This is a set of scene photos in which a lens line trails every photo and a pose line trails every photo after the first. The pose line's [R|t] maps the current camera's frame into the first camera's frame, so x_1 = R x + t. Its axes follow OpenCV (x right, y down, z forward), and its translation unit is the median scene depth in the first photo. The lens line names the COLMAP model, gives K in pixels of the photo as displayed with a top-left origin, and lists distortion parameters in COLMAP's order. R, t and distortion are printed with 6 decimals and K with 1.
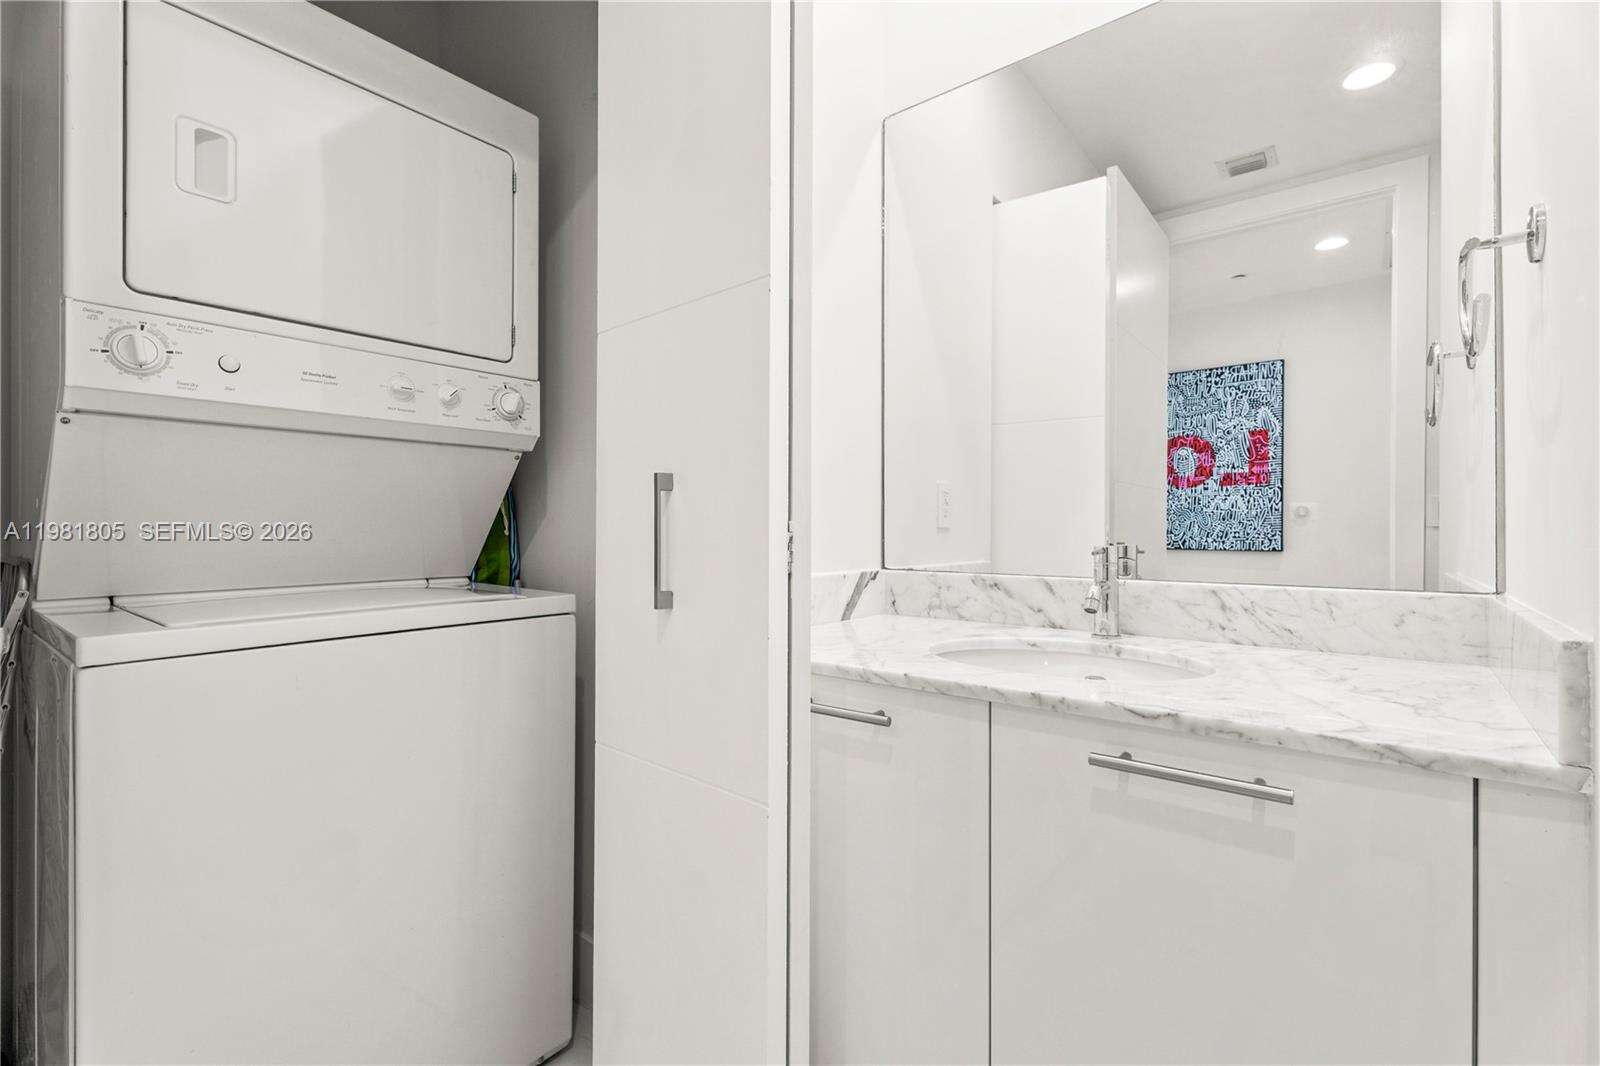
lens RADIAL K [[718.5, 0, 802.2], [0, 718.5, 527.2], [0, 0, 1]] dist [0.000692, -0.000672]
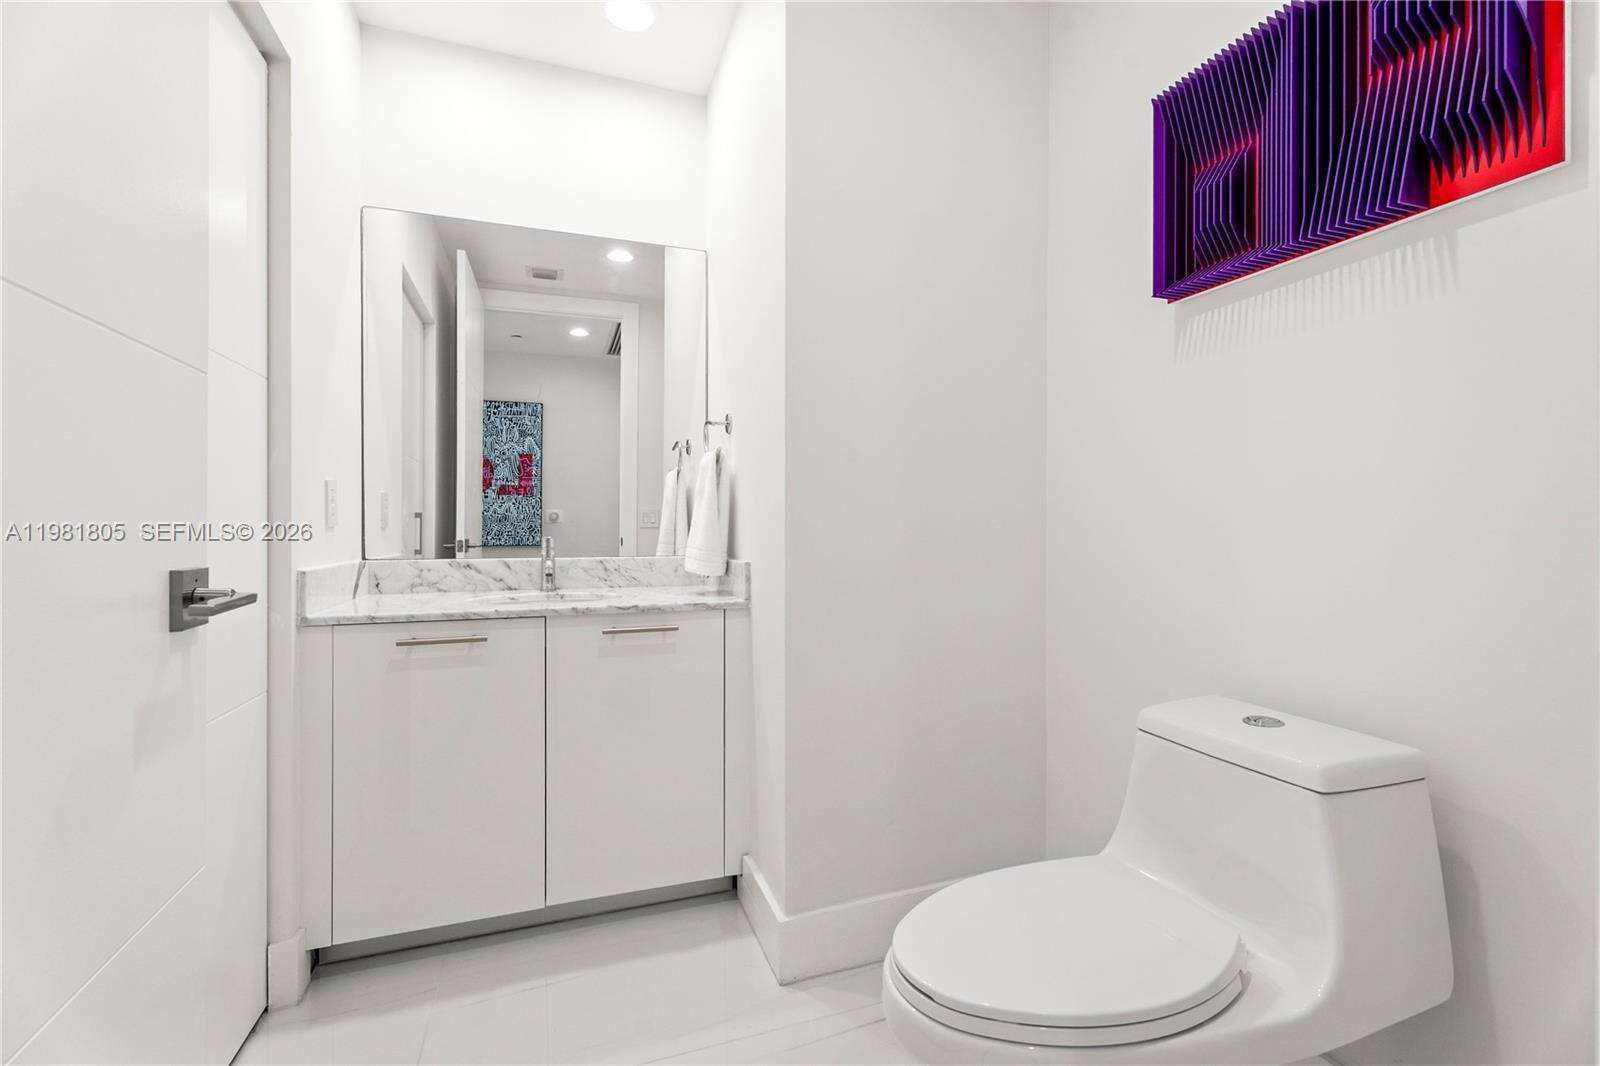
lens RADIAL K [[718.5, 0, 803.2], [0, 718.5, 529.9], [0, 0, 1]] dist [0.000692, -0.000672]
pose [[0.529149, -0.000631, 0.848529, -0.558038], [-0.002264, 0.999995, 0.002156, 0.000484], [-0.848526, -0.003062, 0.529145, -0.338787]]
